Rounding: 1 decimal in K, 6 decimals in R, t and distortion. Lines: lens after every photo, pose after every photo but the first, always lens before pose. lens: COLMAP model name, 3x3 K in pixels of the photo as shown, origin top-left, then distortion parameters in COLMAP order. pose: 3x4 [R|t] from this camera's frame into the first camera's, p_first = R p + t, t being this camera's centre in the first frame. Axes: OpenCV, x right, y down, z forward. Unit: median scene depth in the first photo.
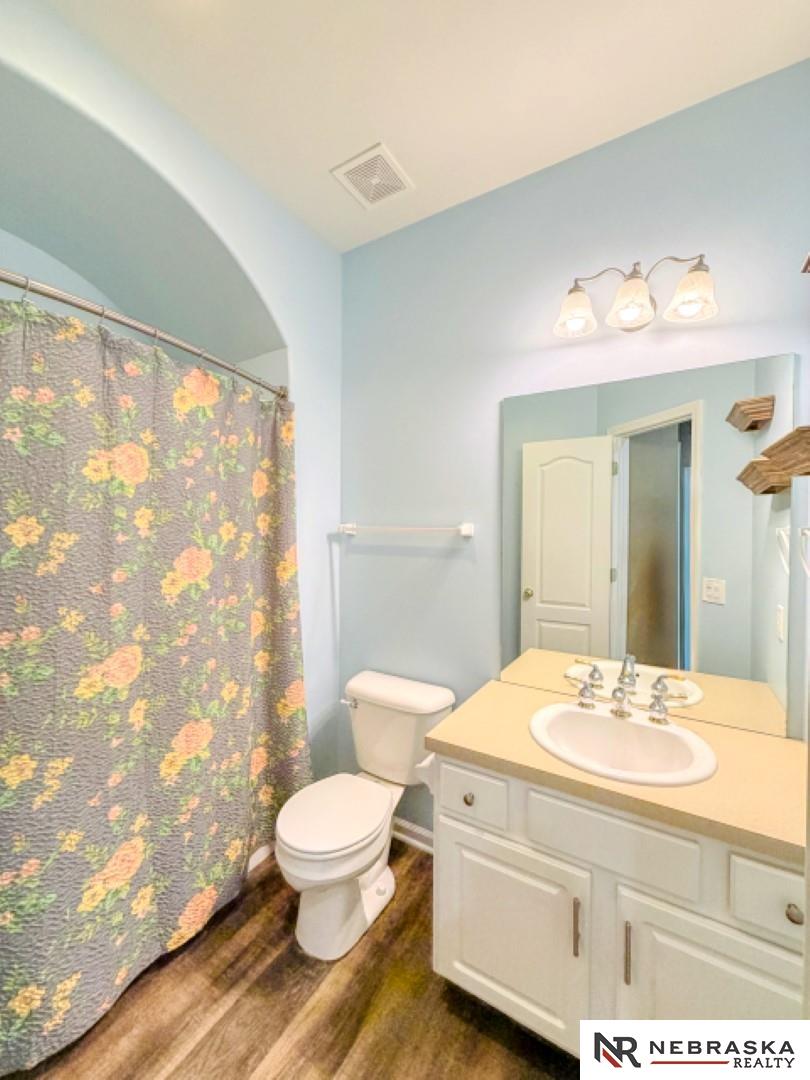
lens RADIAL K [[433.2, 0, 405.0], [0, 433.2, 540.0], [0, 0, 1]] dist [0.004582, -0.000395]
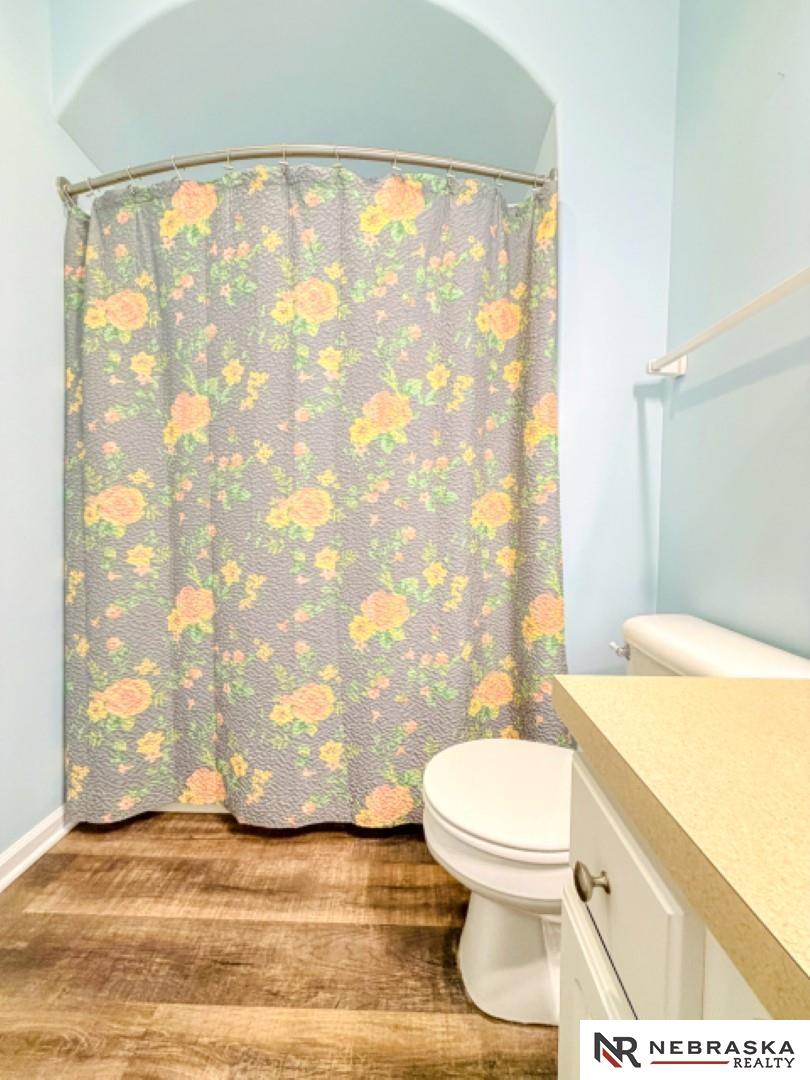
lens RADIAL K [[433.2, 0, 405.0], [0, 433.2, 540.0], [0, 0, 1]] dist [0.004582, -0.000395]
pose [[0.499630, 0.038409, -0.865387, 0.320750], [-0.022153, 0.999256, 0.031561, 0.309640], [0.865956, 0.003402, 0.500109, 0.647439]]
